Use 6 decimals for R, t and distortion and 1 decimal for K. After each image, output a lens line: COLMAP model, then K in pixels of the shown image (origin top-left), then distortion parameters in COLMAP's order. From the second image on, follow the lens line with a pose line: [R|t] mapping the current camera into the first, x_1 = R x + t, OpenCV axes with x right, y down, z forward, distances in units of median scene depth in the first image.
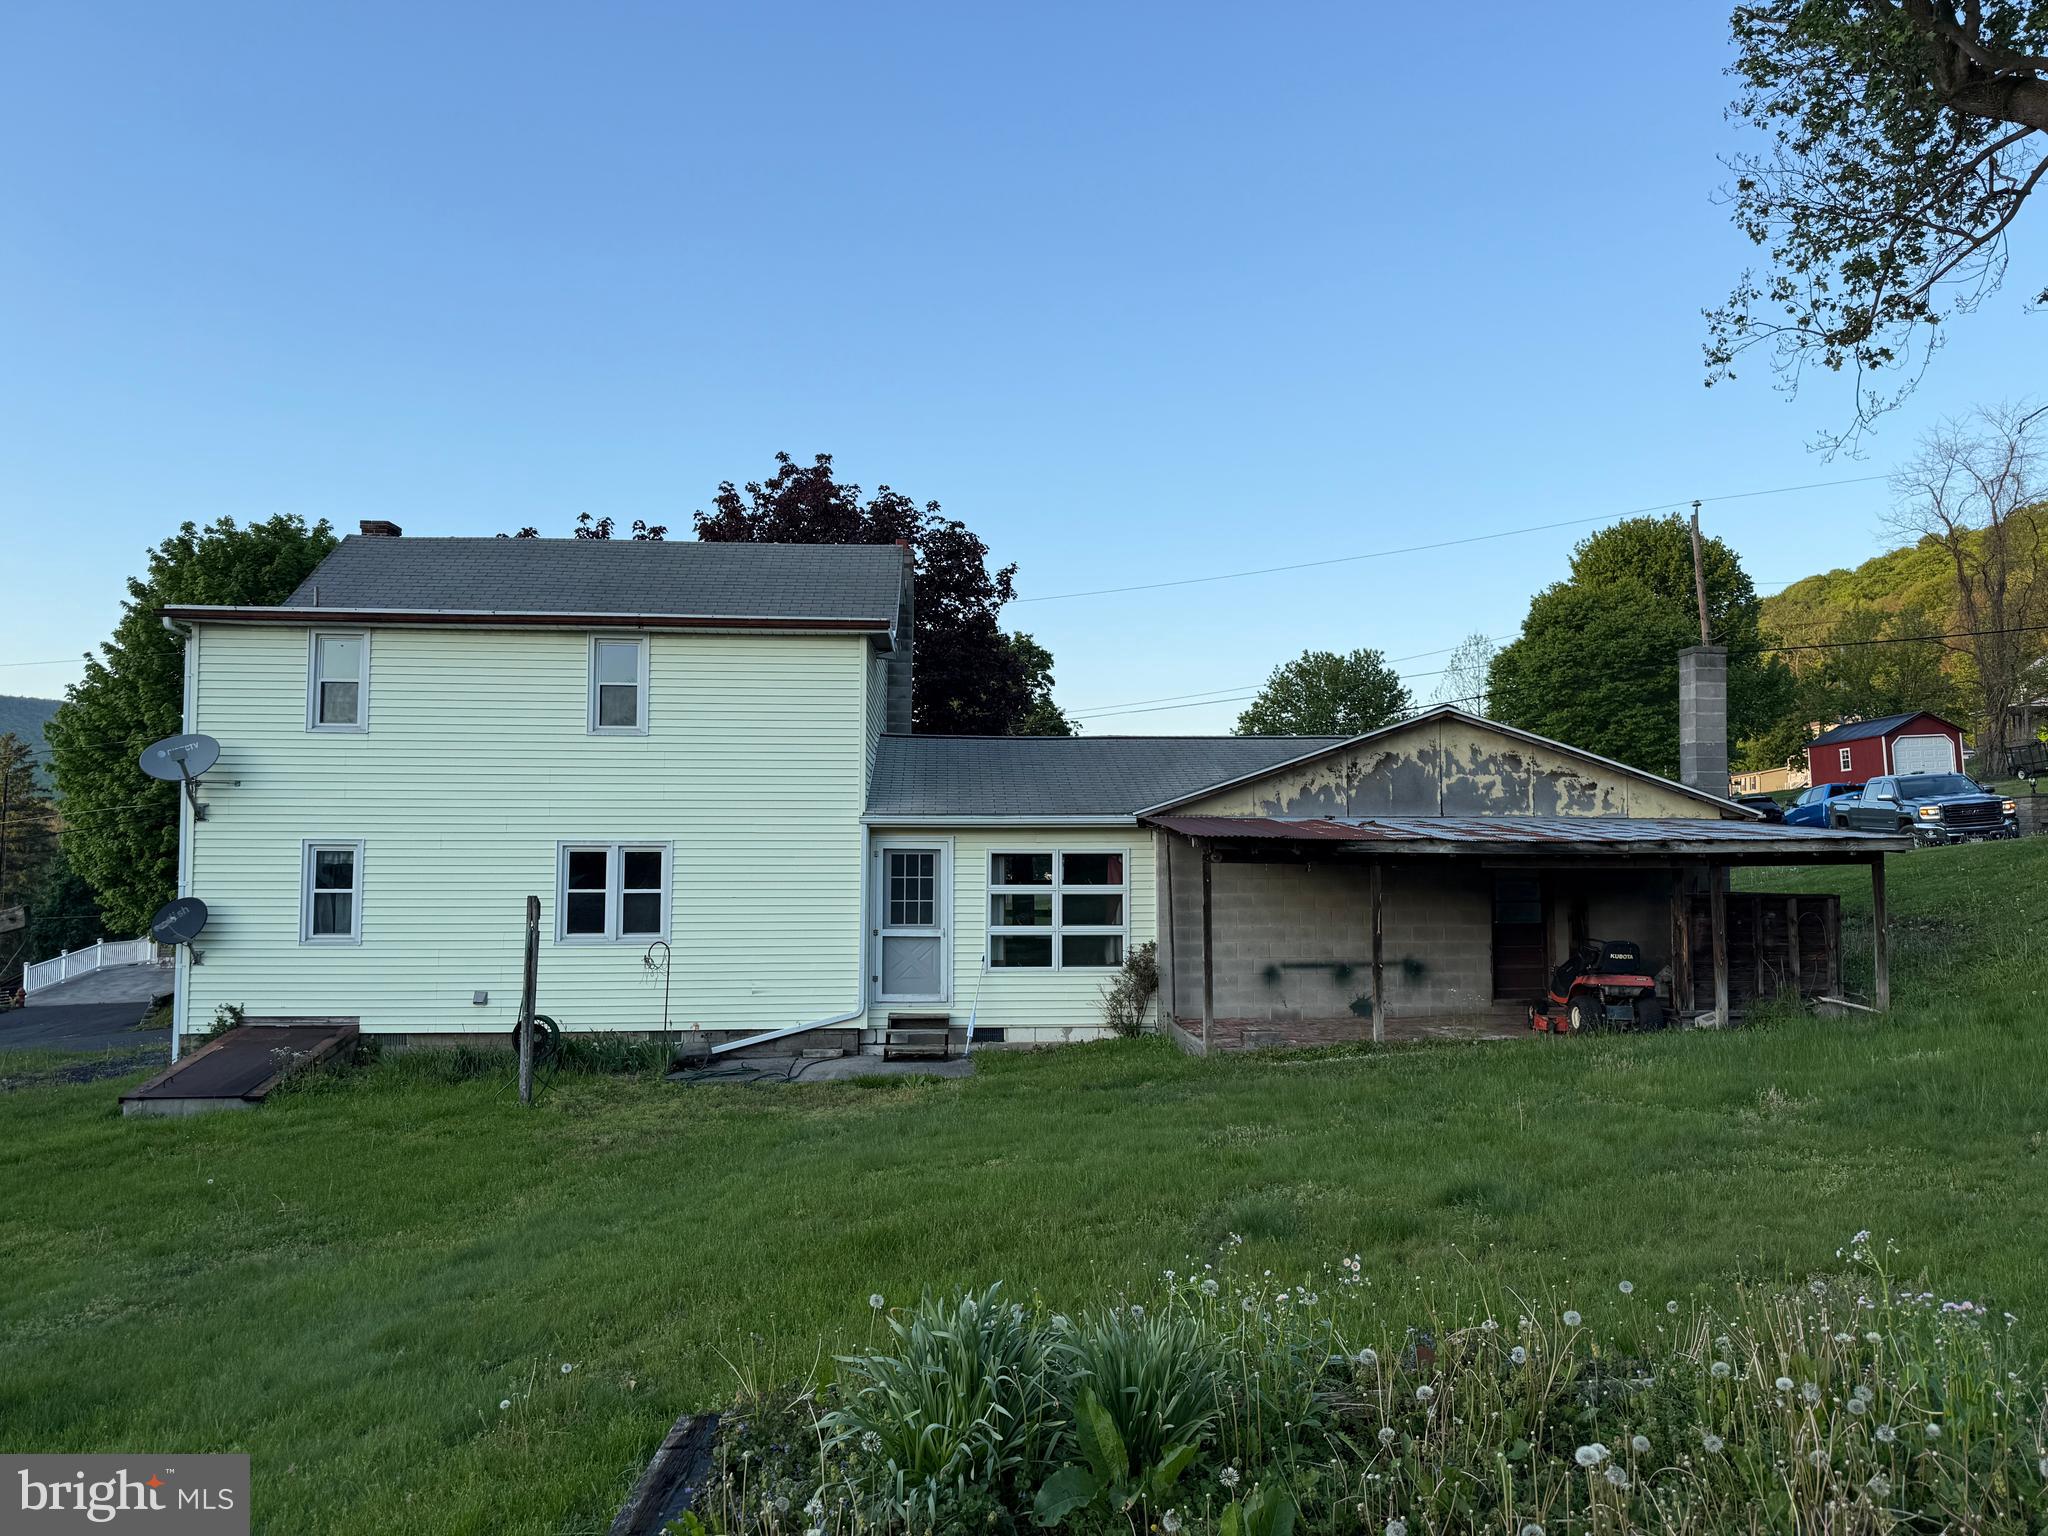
lens RADIAL K [[1443.2, 0, 1018.2], [0, 1443.2, 779.2], [0, 0, 1]] dist [0.129451, -0.203367]
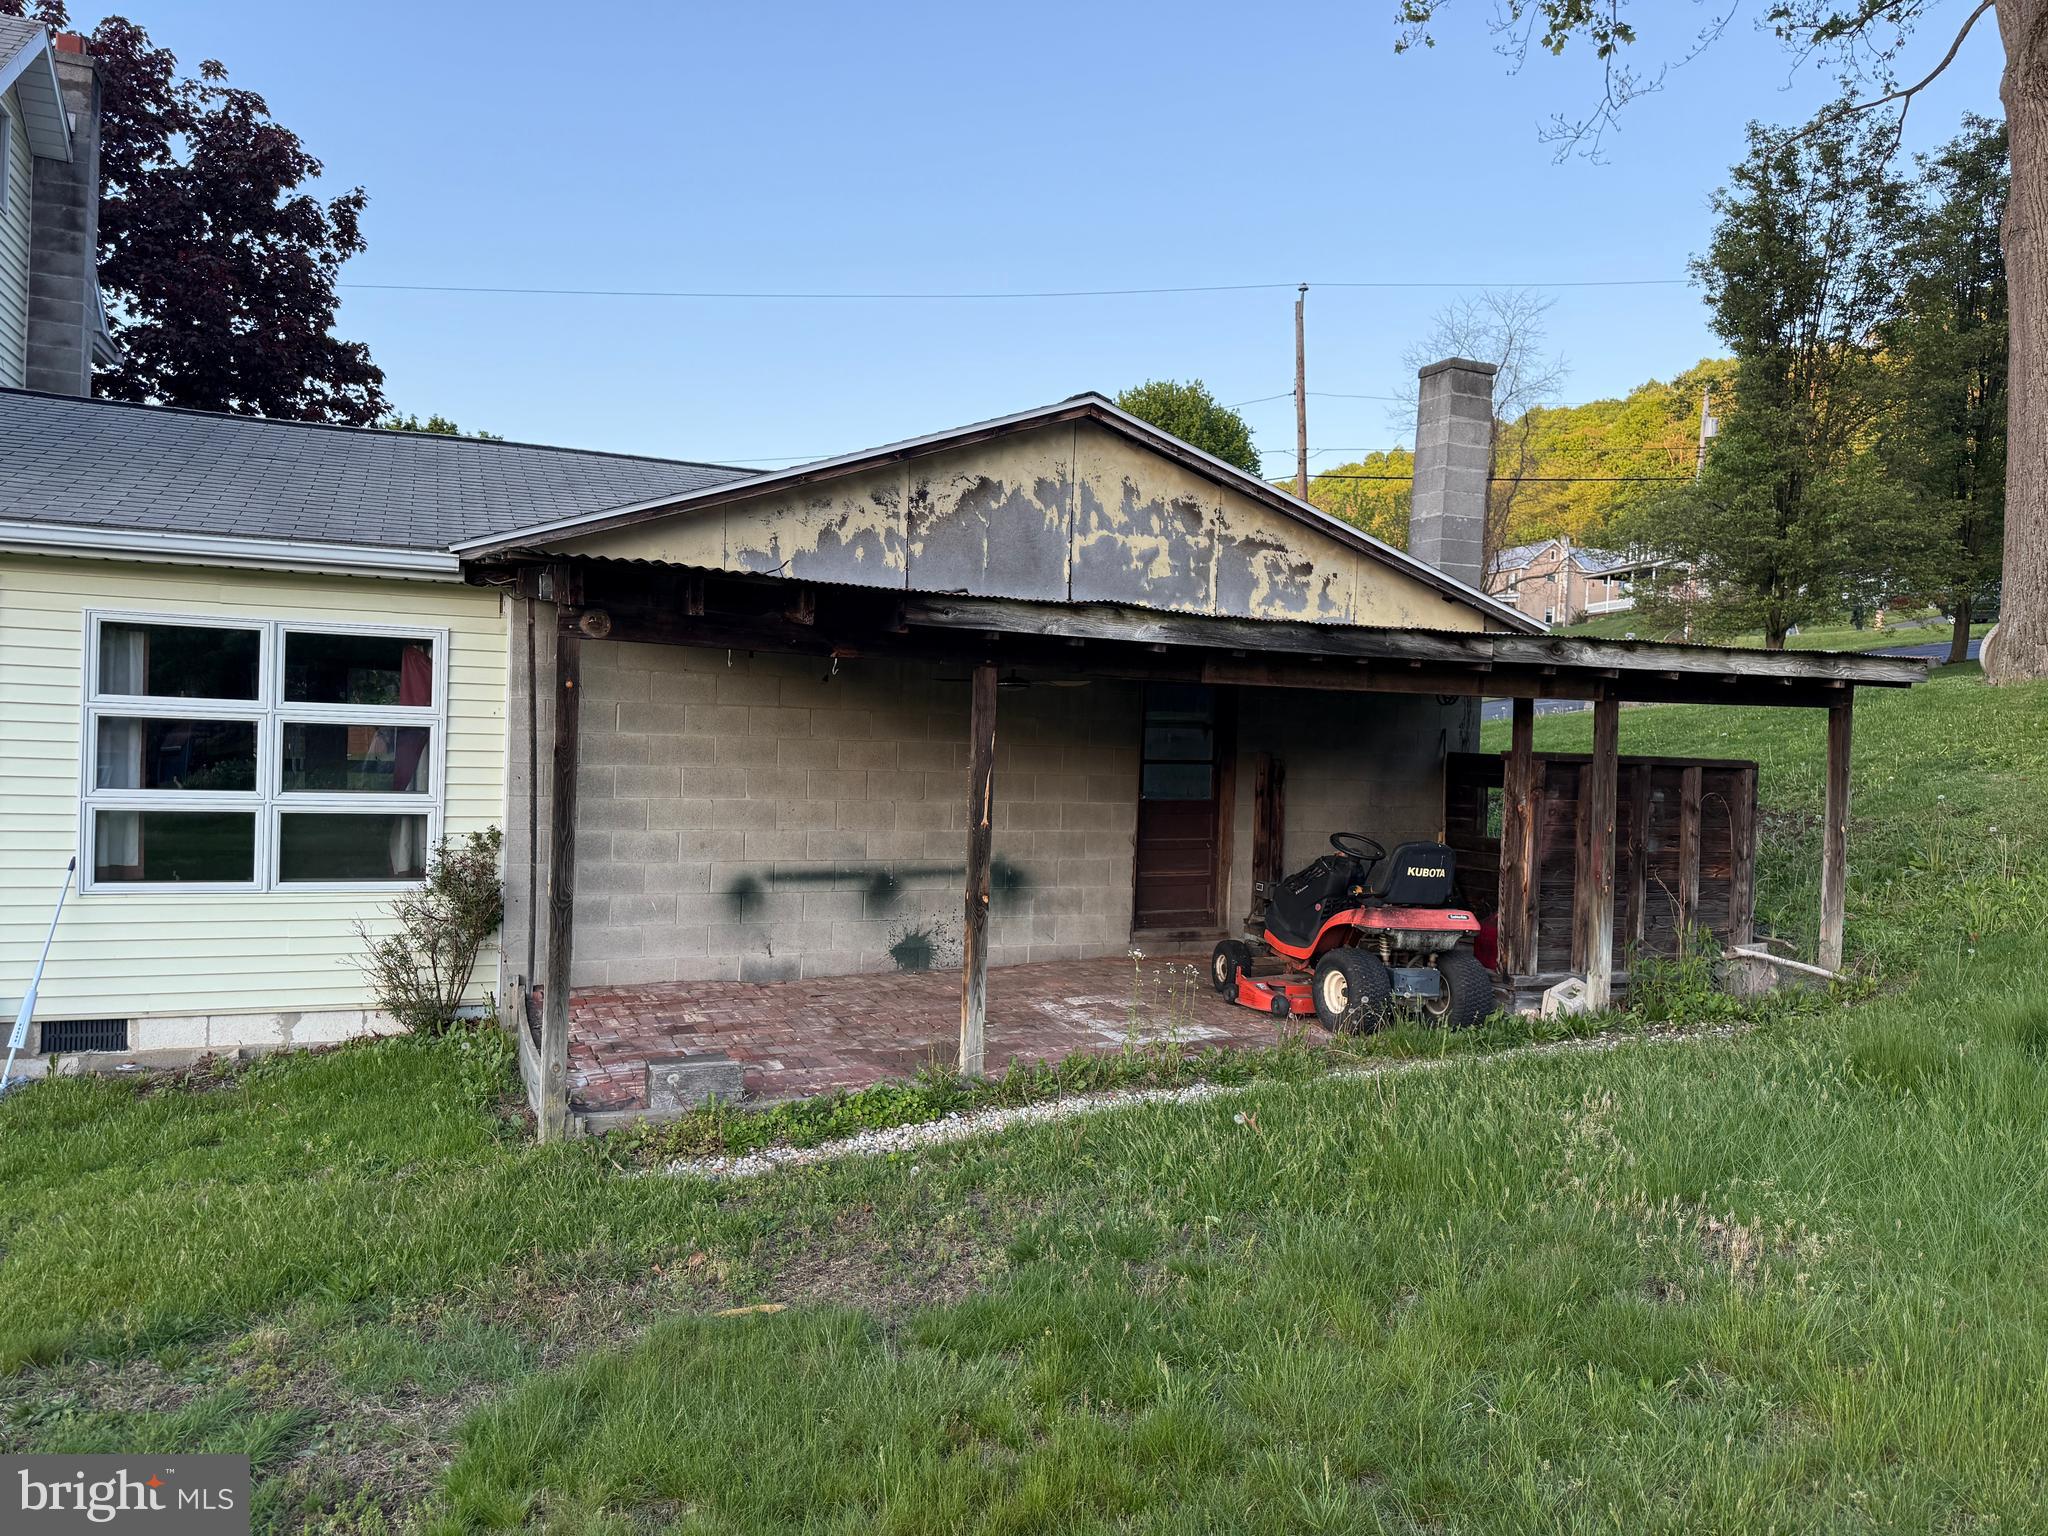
lens RADIAL K [[1454.7, 0, 1024.0], [0, 1454.7, 768.0], [0, 0, 1]] dist [0.079077, -0.105046]
pose [[0.943124, 0.025524, 0.331459, 0.096331], [-0.054219, 0.995508, 0.077615, 0.045959], [-0.327990, -0.091172, 0.940272, 0.494037]]
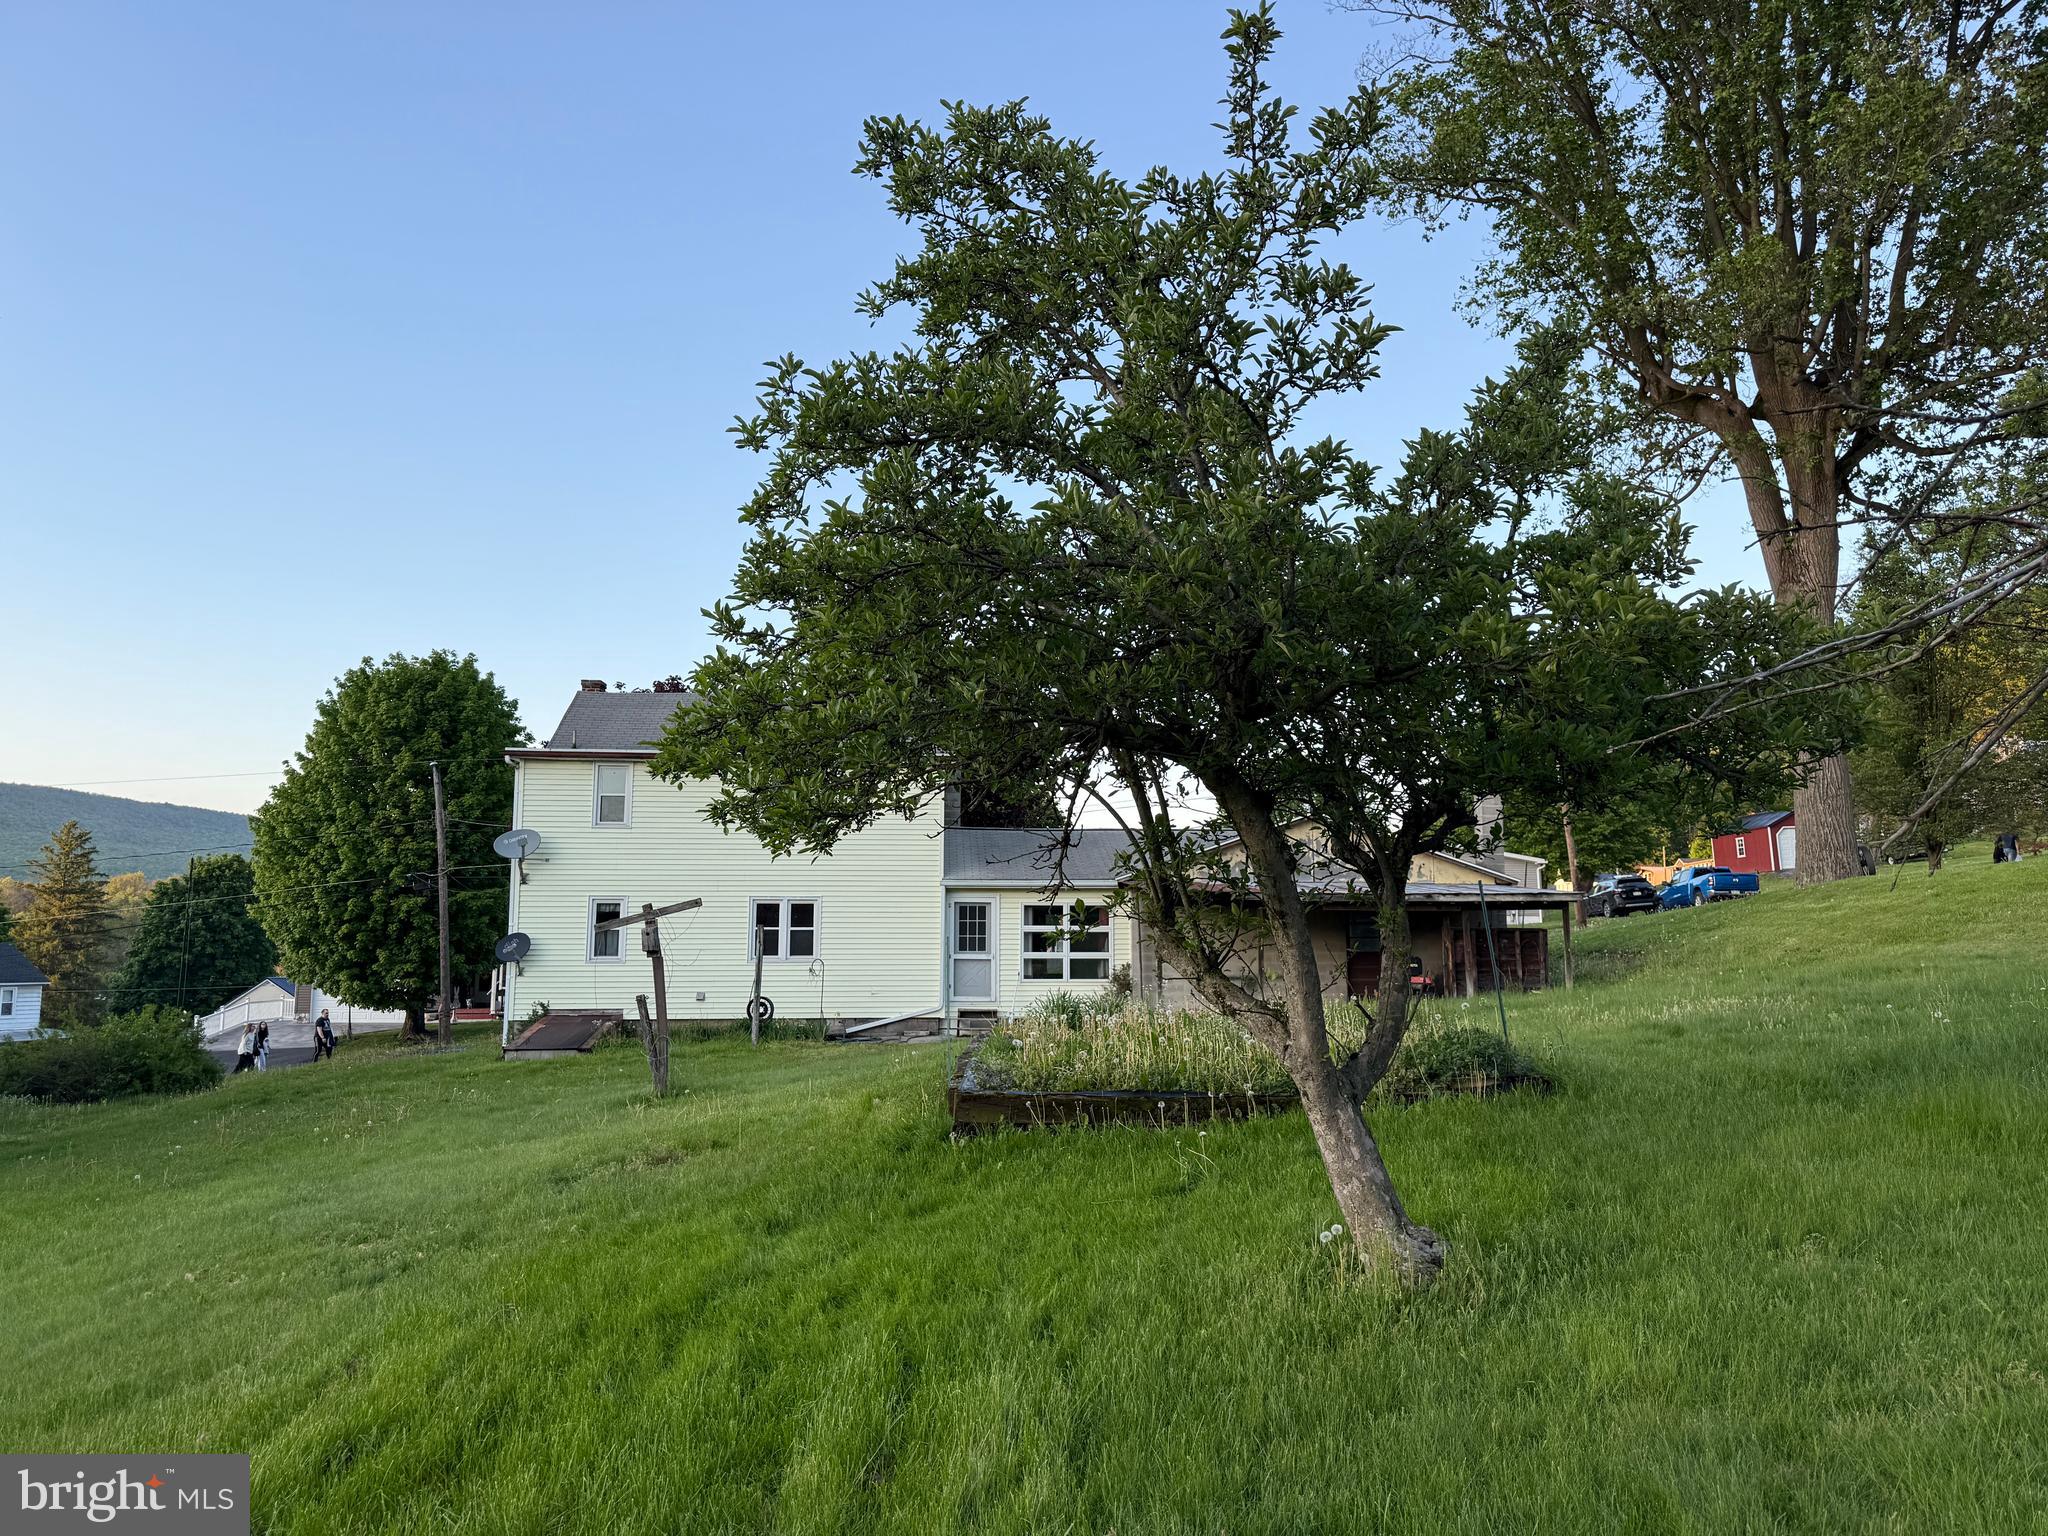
lens RADIAL K [[1443.2, 0, 1018.2], [0, 1443.2, 779.2], [0, 0, 1]] dist [0.129451, -0.203367]
pose [[0.999987, 0.001149, 0.004983, -0.032694], [-0.000851, 0.998234, -0.059394, 0.008436], [-0.005043, 0.059389, 0.998222, -0.555434]]
